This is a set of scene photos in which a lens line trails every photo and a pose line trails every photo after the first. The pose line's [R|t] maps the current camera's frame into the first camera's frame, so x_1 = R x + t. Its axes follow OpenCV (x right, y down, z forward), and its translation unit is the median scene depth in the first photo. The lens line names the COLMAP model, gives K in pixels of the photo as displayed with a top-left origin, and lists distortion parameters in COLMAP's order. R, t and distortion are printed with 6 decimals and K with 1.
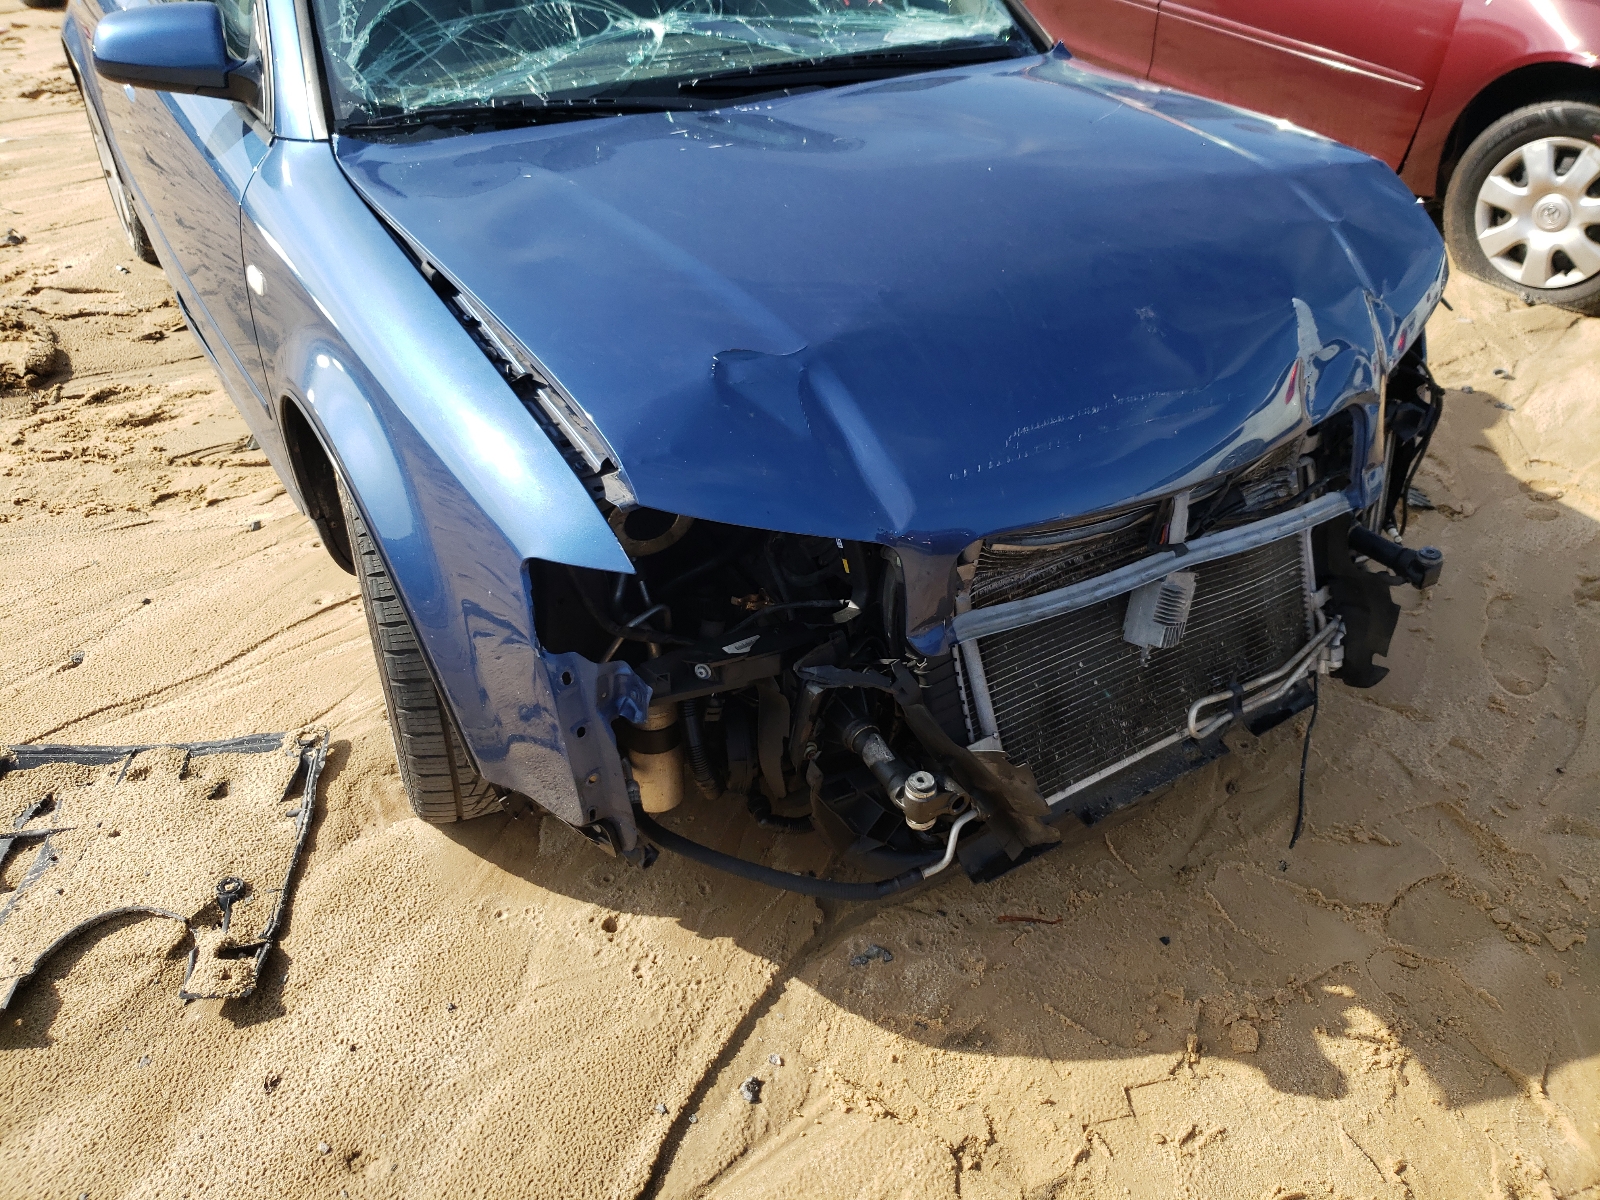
lens RADIAL K [[1309.2, 0, 795.5], [0, 1309.2, 590.0], [0, 0, 1]] dist [0.001505, 0.021099]
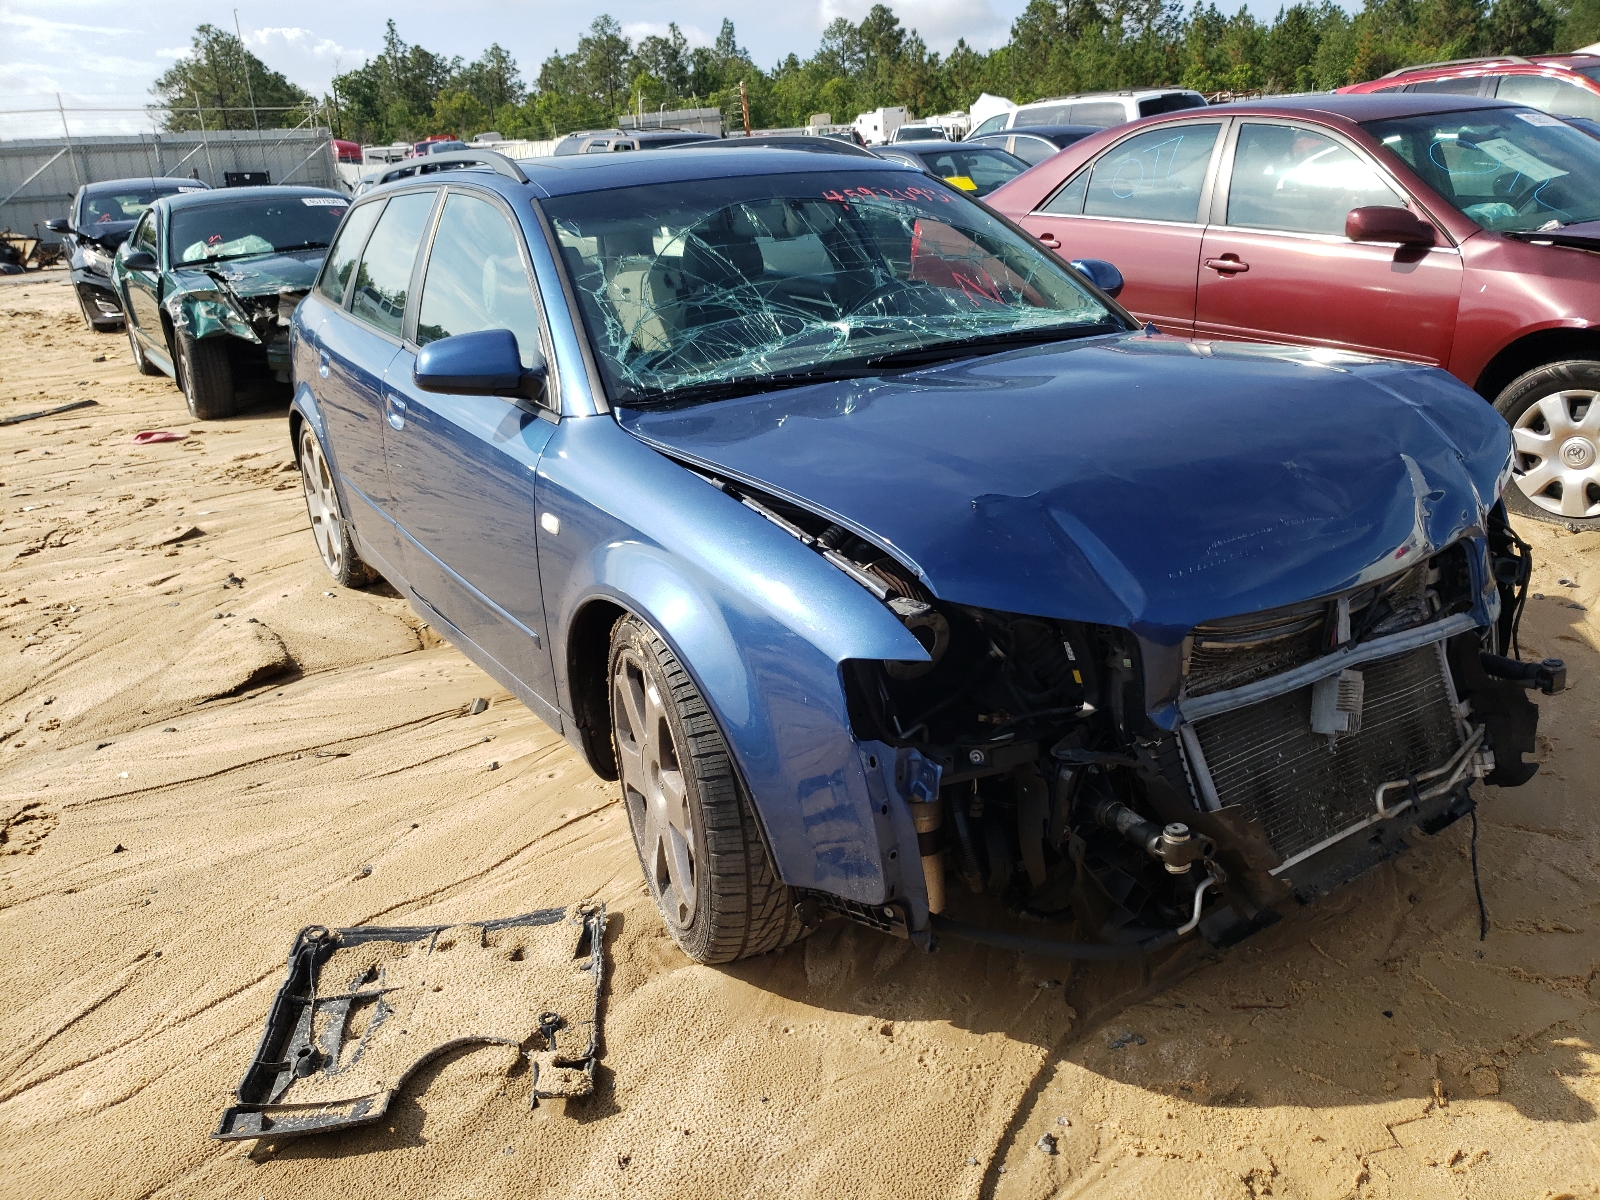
lens RADIAL K [[1309.2, 0, 793.7], [0, 1309.2, 590.7], [0, 0, 1]] dist [0.001505, 0.021099]
pose [[0.997074, -0.072360, -0.024659, -0.169954], [0.062908, 0.959913, -0.273146, 0.198970], [0.043436, 0.270796, 0.961656, -0.190427]]
